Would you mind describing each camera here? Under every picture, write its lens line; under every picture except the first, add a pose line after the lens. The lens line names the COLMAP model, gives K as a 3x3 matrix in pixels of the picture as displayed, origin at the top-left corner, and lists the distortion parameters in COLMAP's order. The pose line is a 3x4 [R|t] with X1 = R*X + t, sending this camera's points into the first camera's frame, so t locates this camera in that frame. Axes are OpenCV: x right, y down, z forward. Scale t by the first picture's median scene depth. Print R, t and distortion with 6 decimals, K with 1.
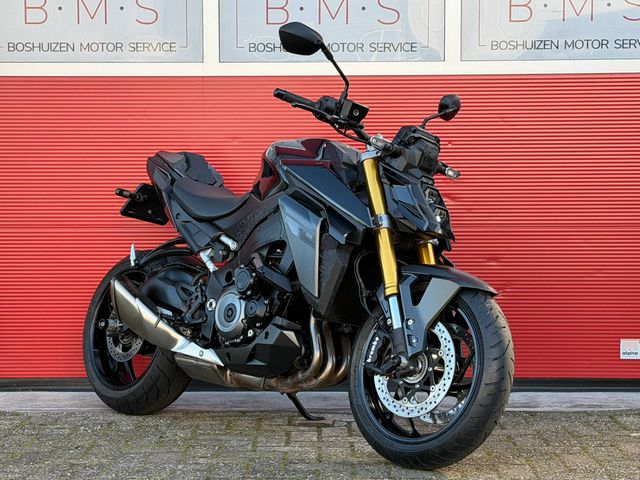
lens RADIAL K [[1469.3, 0, 305.6], [0, 1469.3, 252.0], [0, 0, 1]] dist [0.098494, 0.529188]
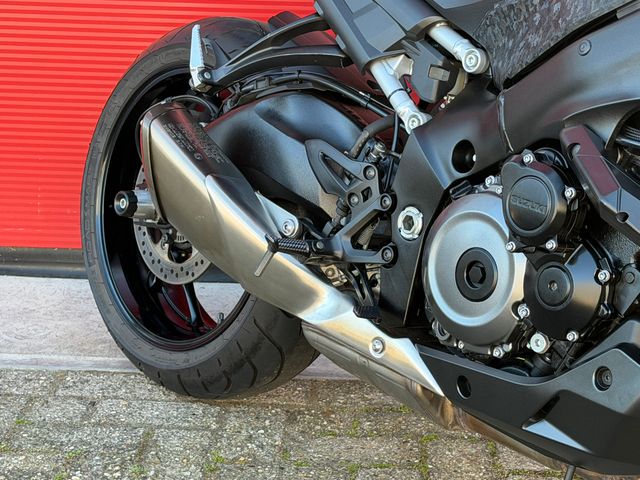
lens RADIAL K [[1469.3, 0, 305.6], [0, 1469.3, 252.0], [0, 0, 1]] dist [0.098494, 0.529188]
pose [[0.999482, 0.026968, -0.017552, -0.089381], [-0.021214, 0.962426, 0.270715, -0.061331], [0.024193, -0.270202, 0.962500, 0.679872]]
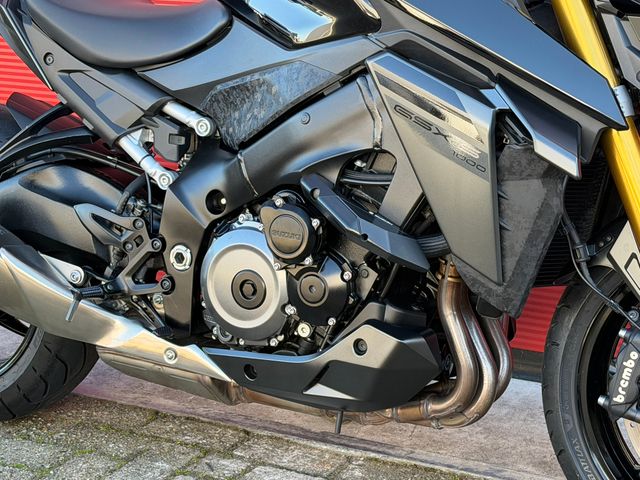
lens RADIAL K [[1465.3, 0, 320.7], [0, 1465.3, 249.0], [0, 0, 1]] dist [0.112877, 0.306097]
pose [[0.944154, -0.165461, 0.284948, -0.168550], [0.072326, 0.947756, 0.310689, -0.121789], [-0.321468, -0.272729, 0.906795, 0.581677]]
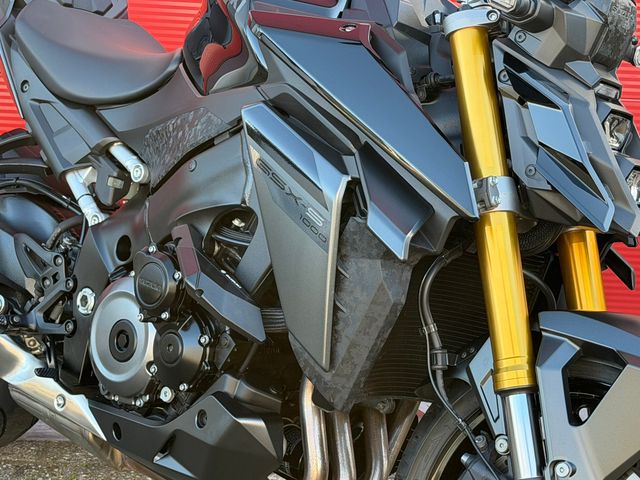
lens RADIAL K [[1465.3, 0, 320.7], [0, 1465.3, 249.0], [0, 0, 1]] dist [0.112877, 0.306097]
pose [[0.997478, 0.042093, 0.057150, -0.018343], [-0.052546, 0.979218, 0.195885, -0.080028], [-0.047717, -0.198394, 0.978960, 0.580803]]
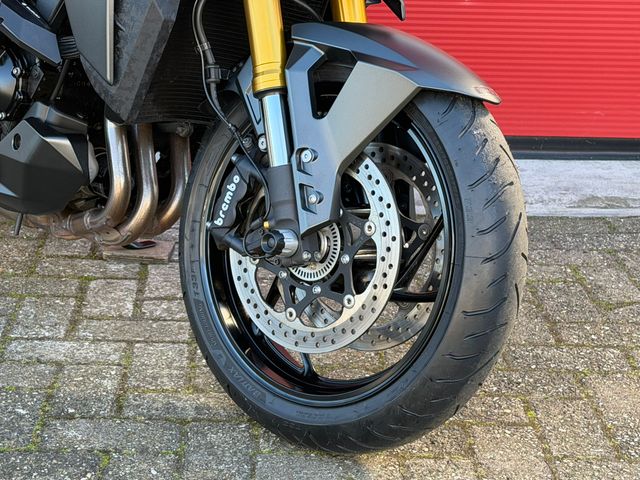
lens RADIAL K [[1469.3, 0, 305.6], [0, 1469.3, 252.0], [0, 0, 1]] dist [0.098494, 0.529188]
pose [[0.998050, 0.011791, 0.061302, 0.039965], [-0.028798, 0.958225, 0.284560, -0.051228], [-0.055386, -0.285771, 0.956696, 0.511413]]
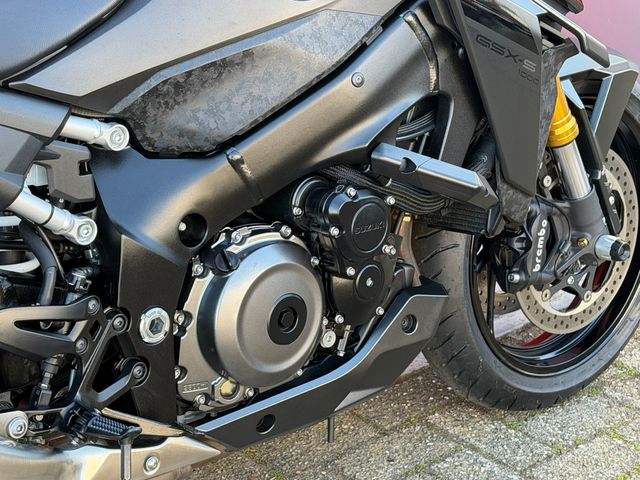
lens RADIAL K [[1465.3, 0, 320.7], [0, 1465.3, 249.0], [0, 0, 1]] dist [0.112877, 0.306097]
pose [[-0.016085, -0.436078, 0.899765, -0.386610], [-0.072382, 0.898029, 0.433942, -0.138488], [-0.997247, -0.058147, -0.046009, 1.043734]]
